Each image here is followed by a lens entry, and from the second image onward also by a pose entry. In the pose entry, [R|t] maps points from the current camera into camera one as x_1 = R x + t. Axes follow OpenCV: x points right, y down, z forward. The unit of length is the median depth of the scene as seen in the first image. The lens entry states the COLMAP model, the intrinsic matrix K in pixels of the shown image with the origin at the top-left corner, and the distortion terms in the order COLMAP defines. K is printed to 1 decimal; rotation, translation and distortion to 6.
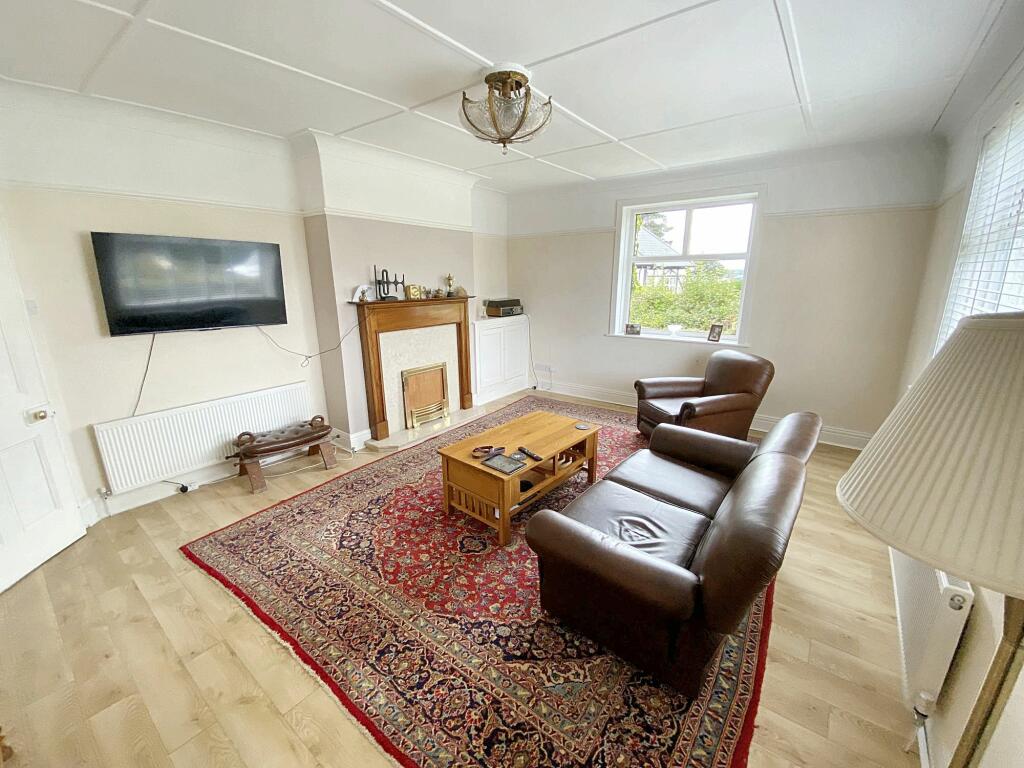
lens RADIAL K [[418.1, 0, 510.4], [0, 418.1, 387.8], [0, 0, 1]] dist [-0.020925, -0.004073]
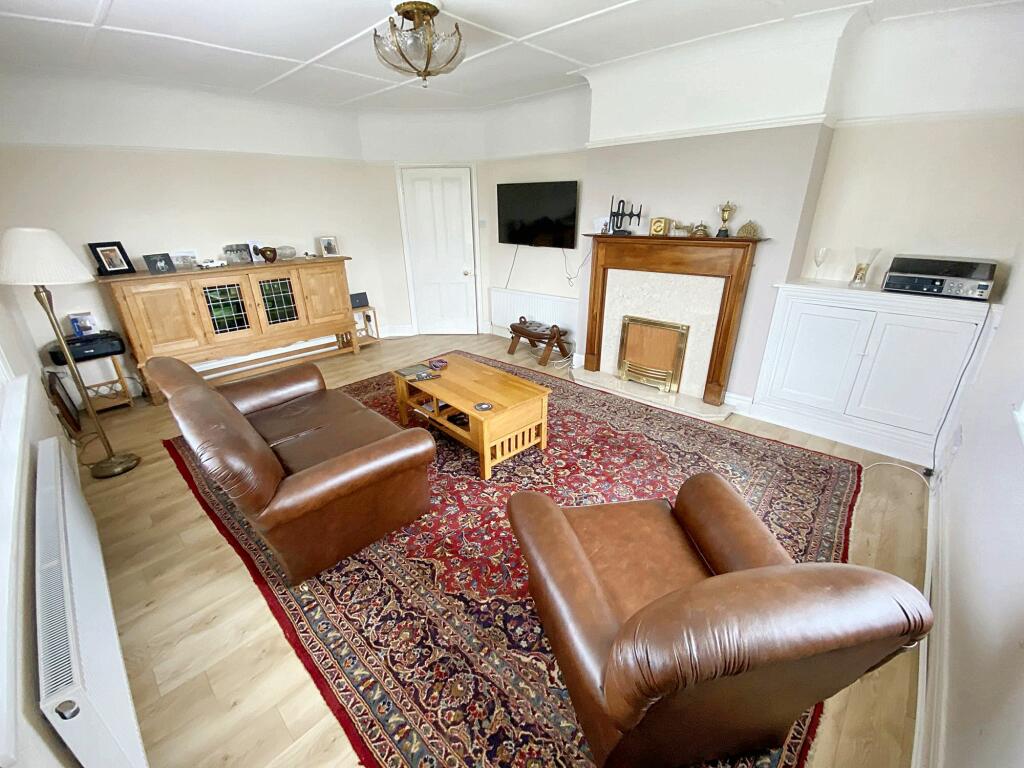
lens RADIAL K [[418.1, 0, 508.8], [0, 418.1, 385.8], [0, 0, 1]] dist [-0.020925, -0.004073]
pose [[-0.140287, 0.378791, -0.914788, 0.720215], [-0.236119, 0.884469, 0.402446, -0.224736], [0.961544, 0.272457, -0.034639, 0.877882]]
